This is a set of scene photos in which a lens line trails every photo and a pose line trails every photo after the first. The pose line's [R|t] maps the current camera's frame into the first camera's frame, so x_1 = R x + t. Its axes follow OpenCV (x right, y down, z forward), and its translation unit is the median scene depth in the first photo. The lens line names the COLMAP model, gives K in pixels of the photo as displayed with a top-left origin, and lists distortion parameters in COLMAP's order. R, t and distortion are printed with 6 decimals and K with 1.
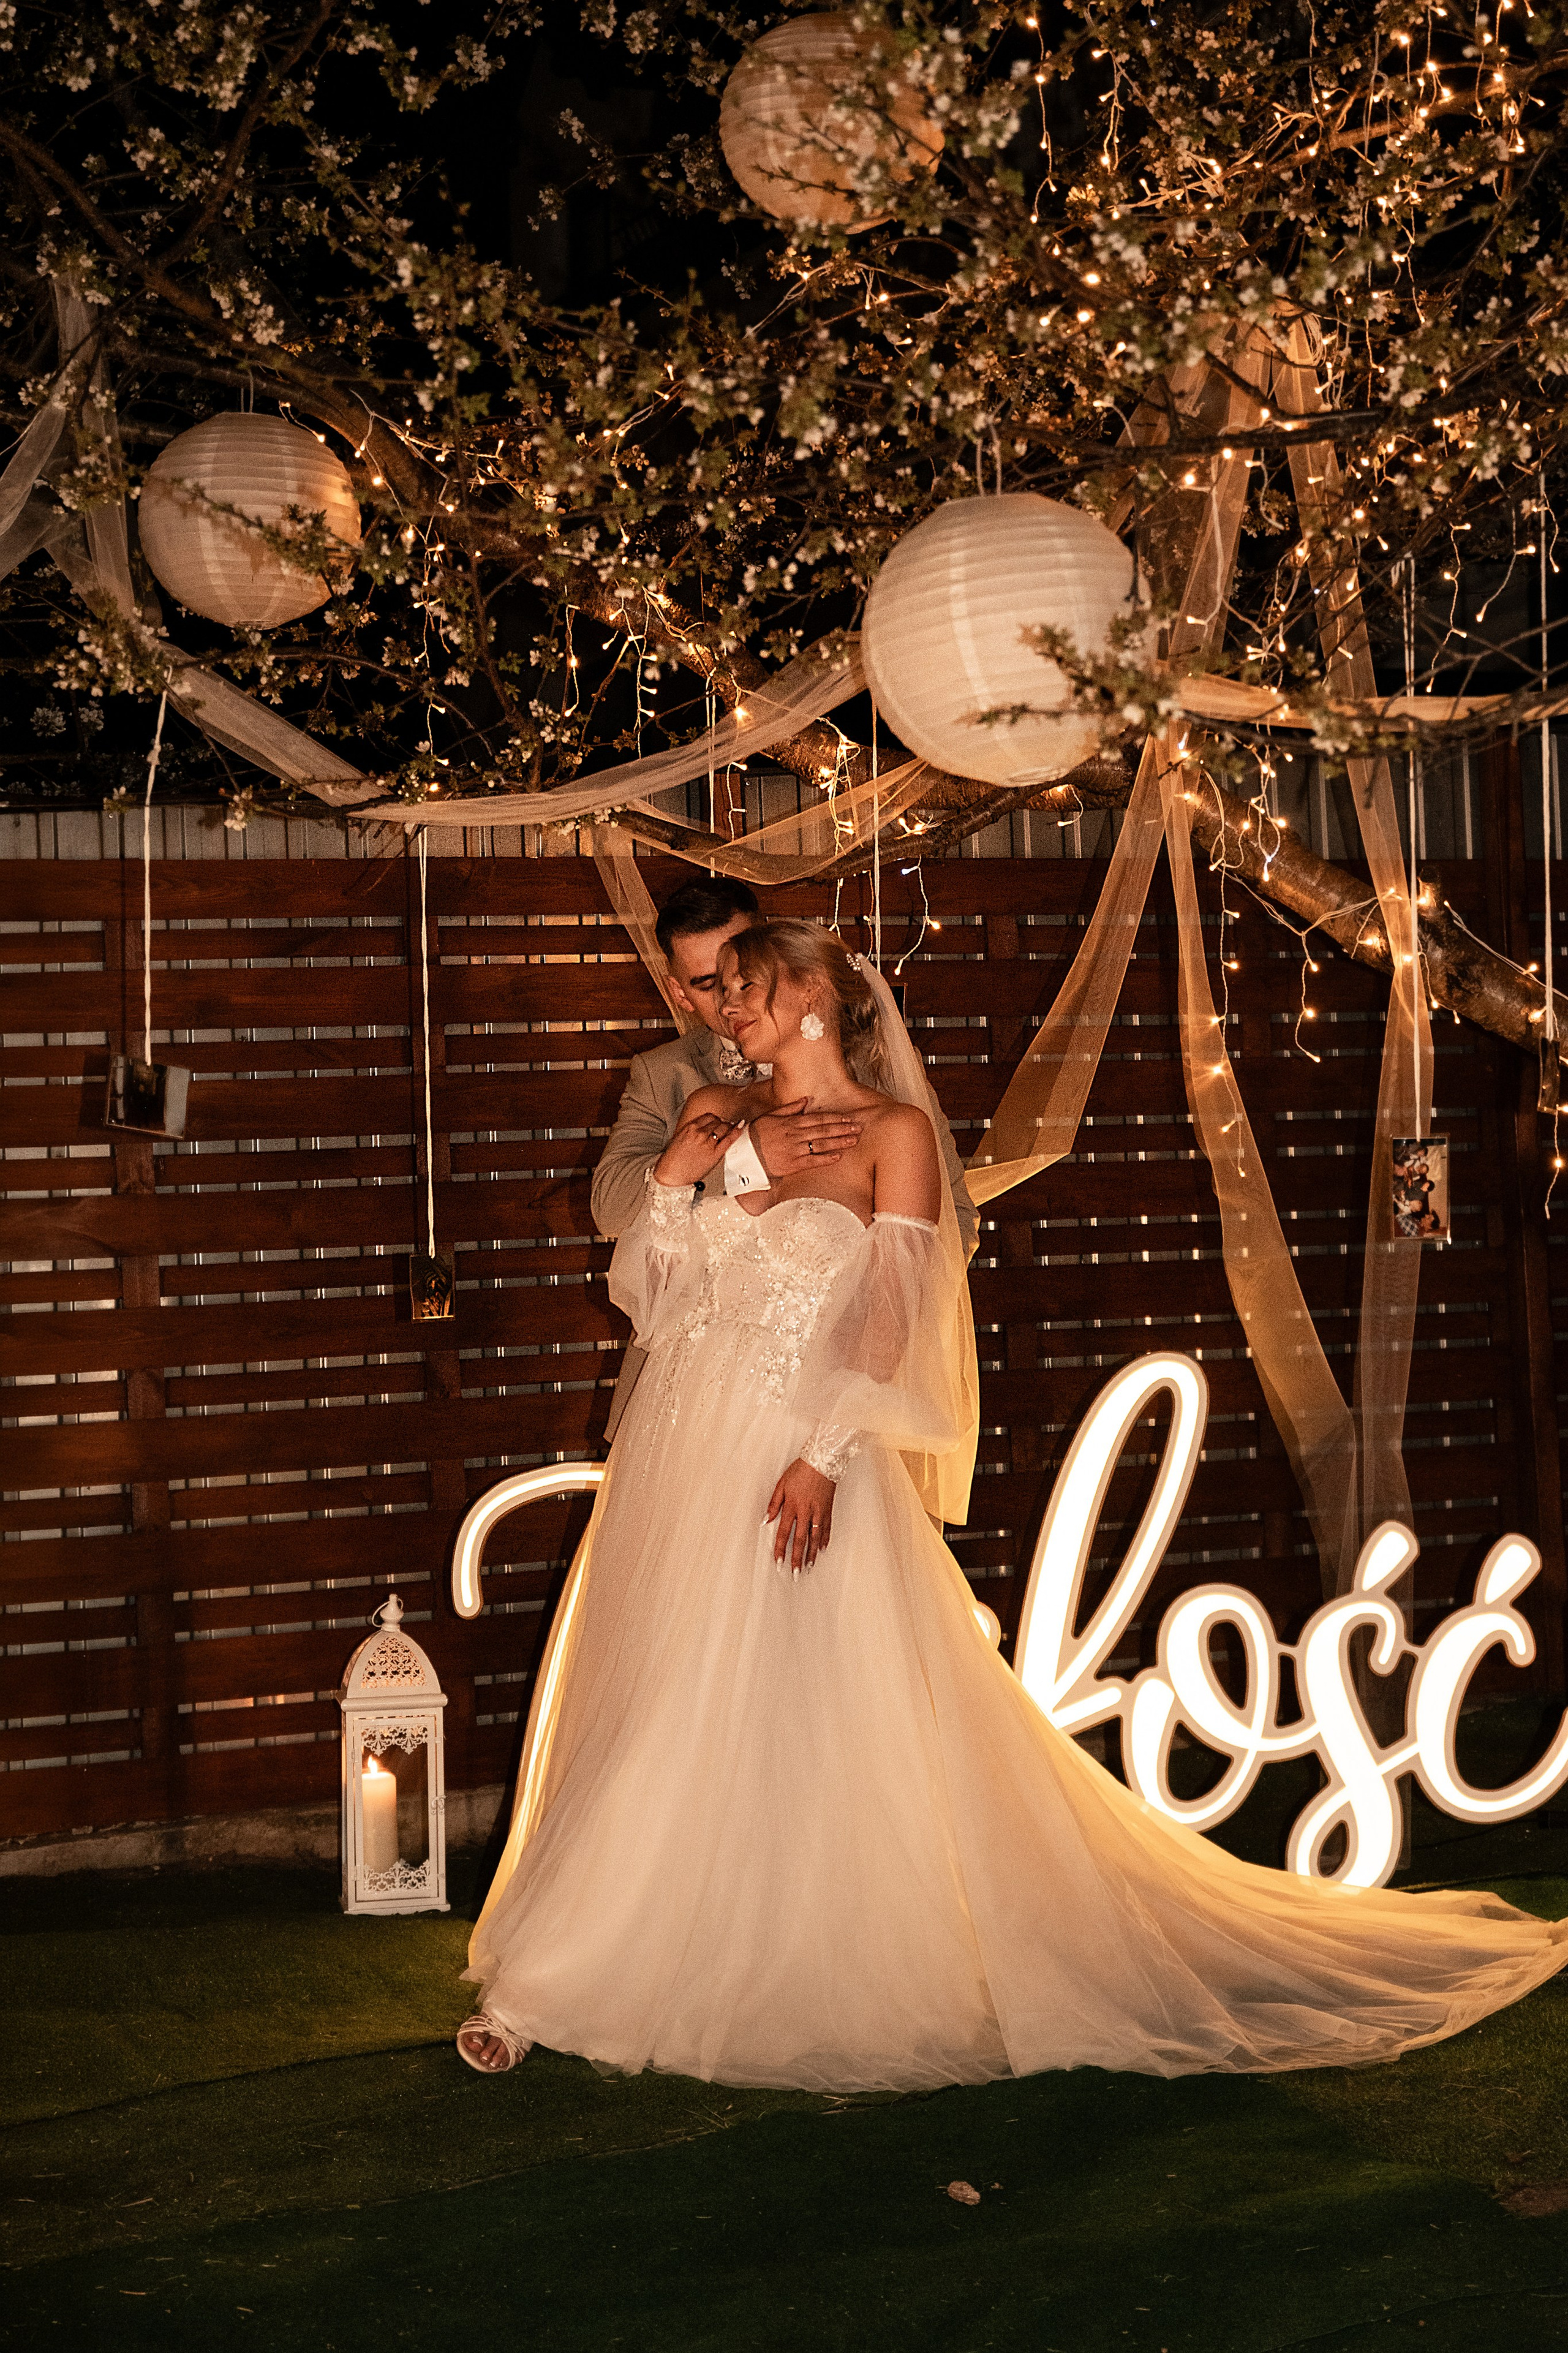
lens RADIAL K [[3999.3, 0, 894.8], [0, 3999.3, 1133.0], [0, 0, 1]] dist [0.069110, 0.005129]
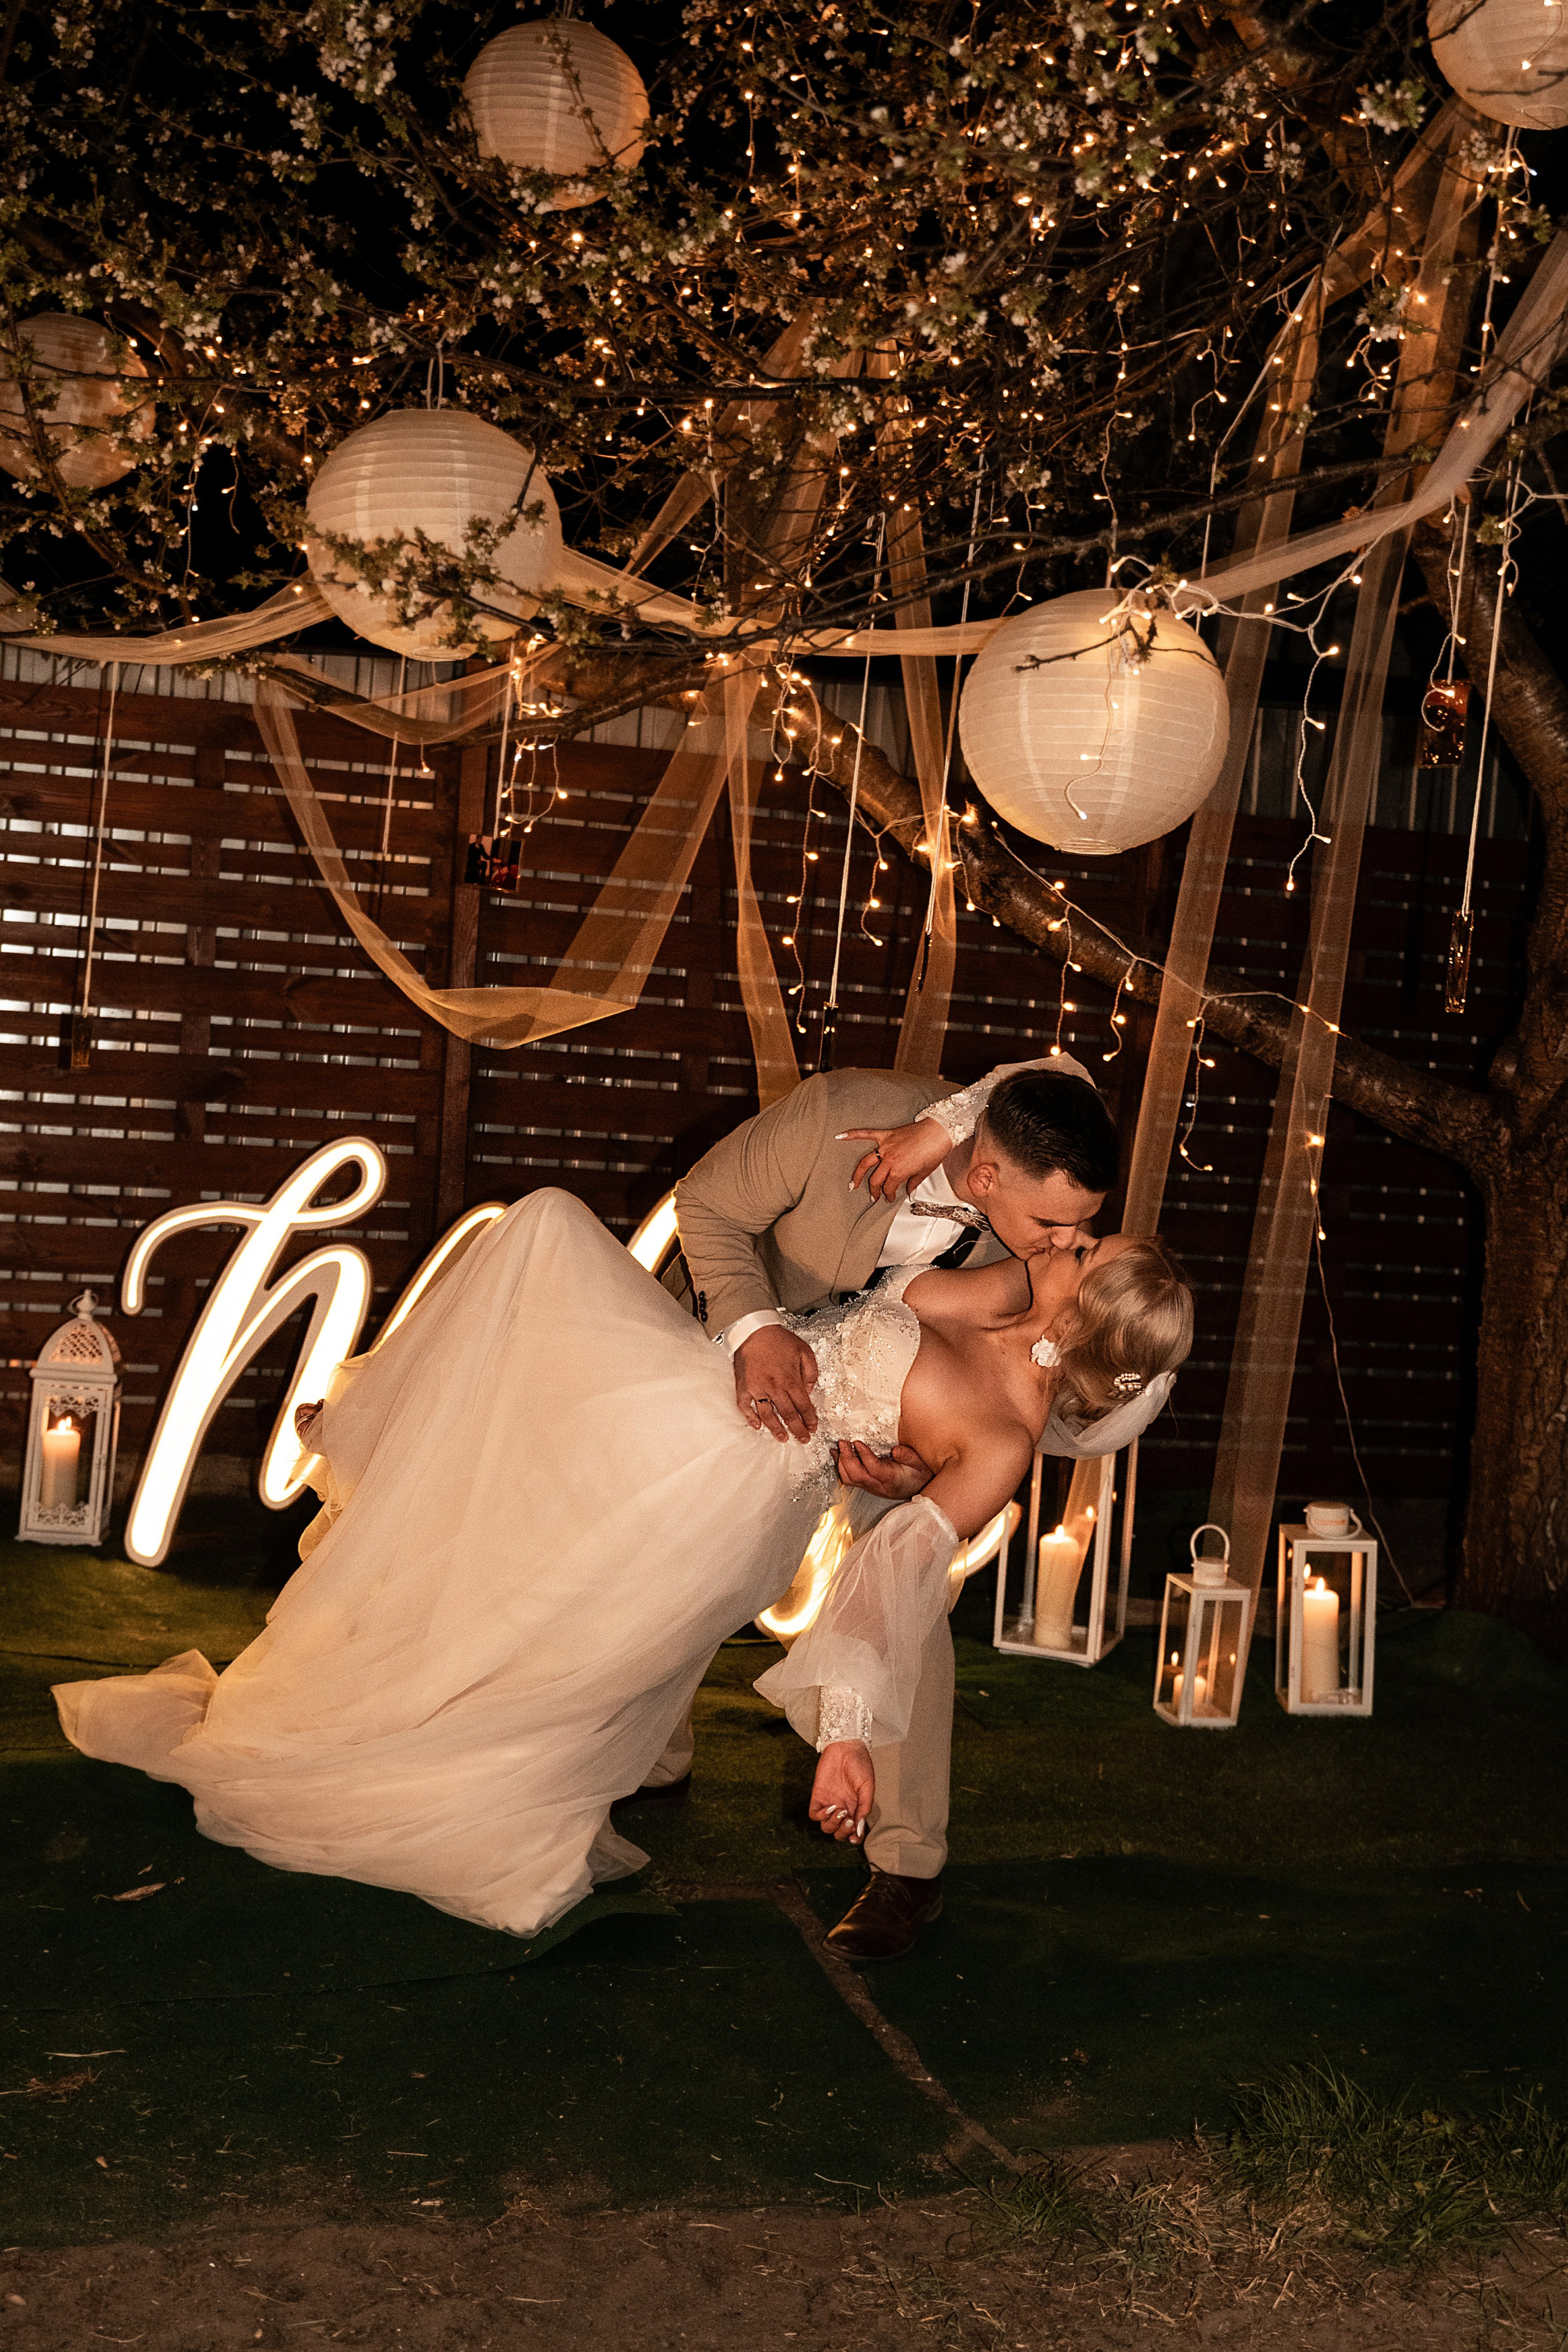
lens RADIAL K [[3109.1, 0, 784.0], [0, 3109.1, 1176.0], [0, 0, 1]] dist [0.002398, 0.122722]
pose [[0.988212, 0.118712, -0.096668, 0.180482], [-0.112949, 0.991597, 0.063074, -0.004762], [0.103343, -0.051412, 0.993316, 0.072315]]
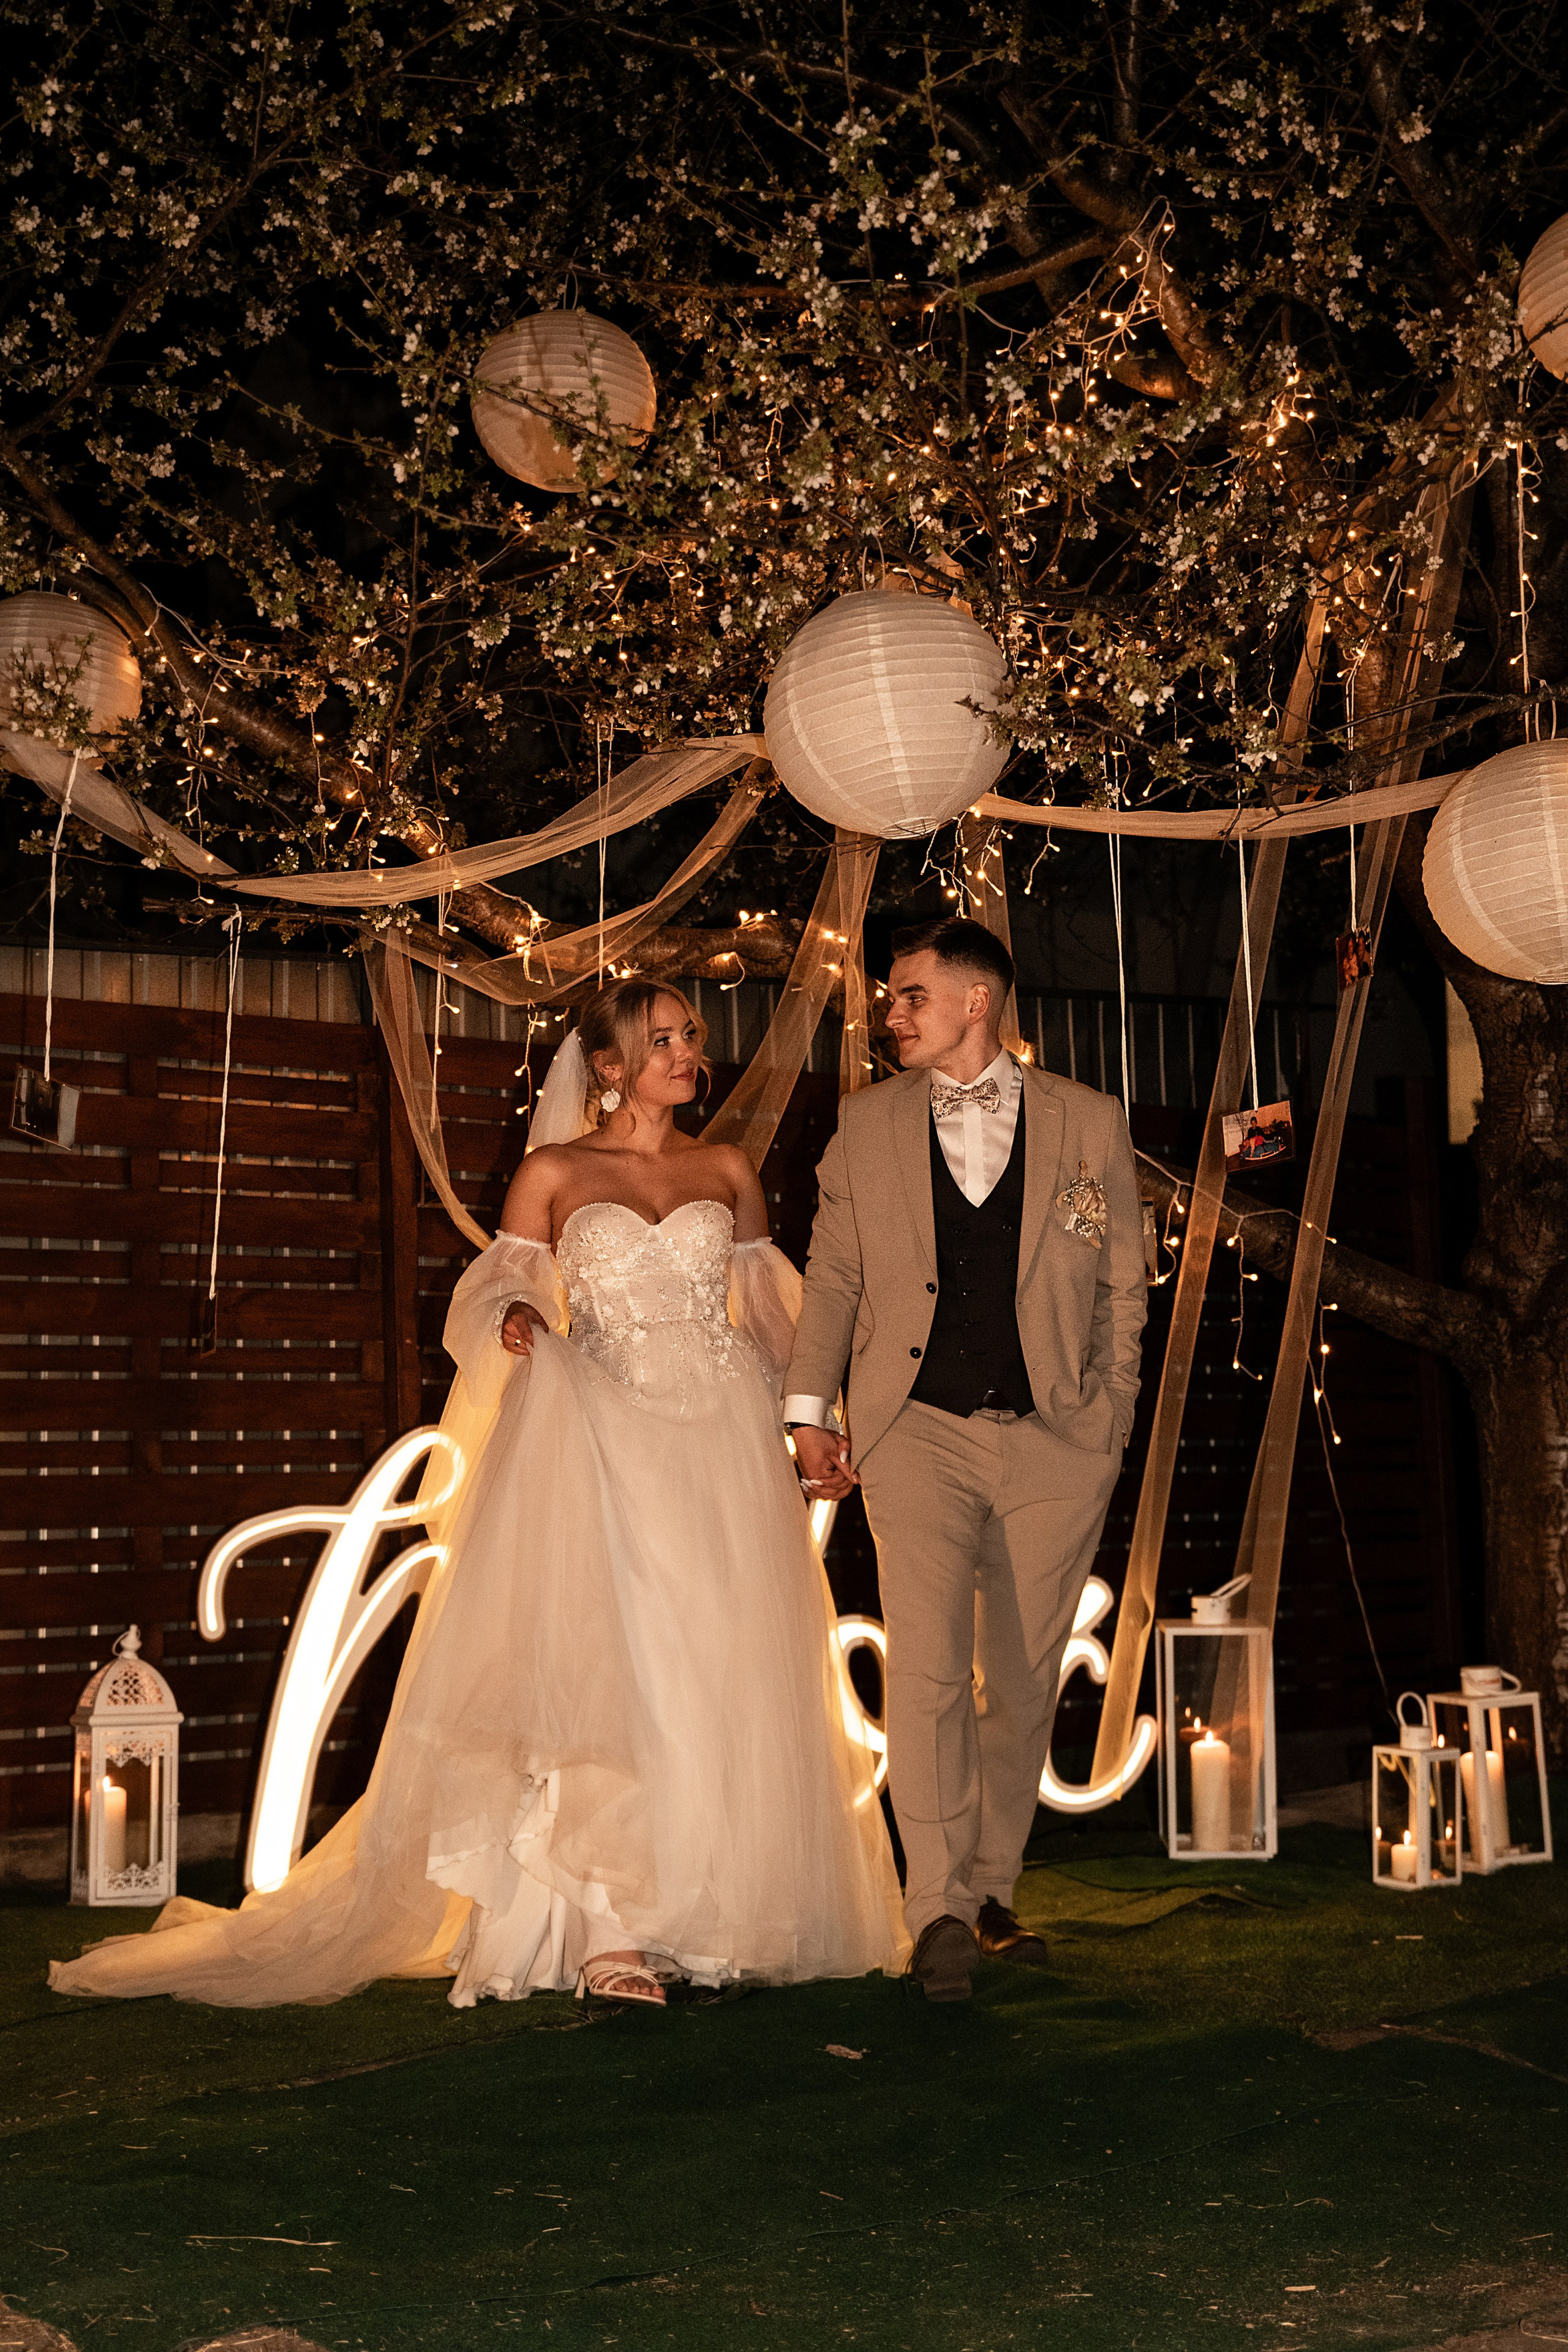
lens RADIAL K [[3070.2, 0, 839.0], [0, 3070.2, 1189.4], [0, 0, 1]] dist [0.017795, 0.027231]
pose [[0.970235, 0.042083, 0.238479, -0.147783], [-0.016217, 0.993865, -0.109407, 0.086963], [-0.241620, 0.102283, 0.964965, 0.107255]]
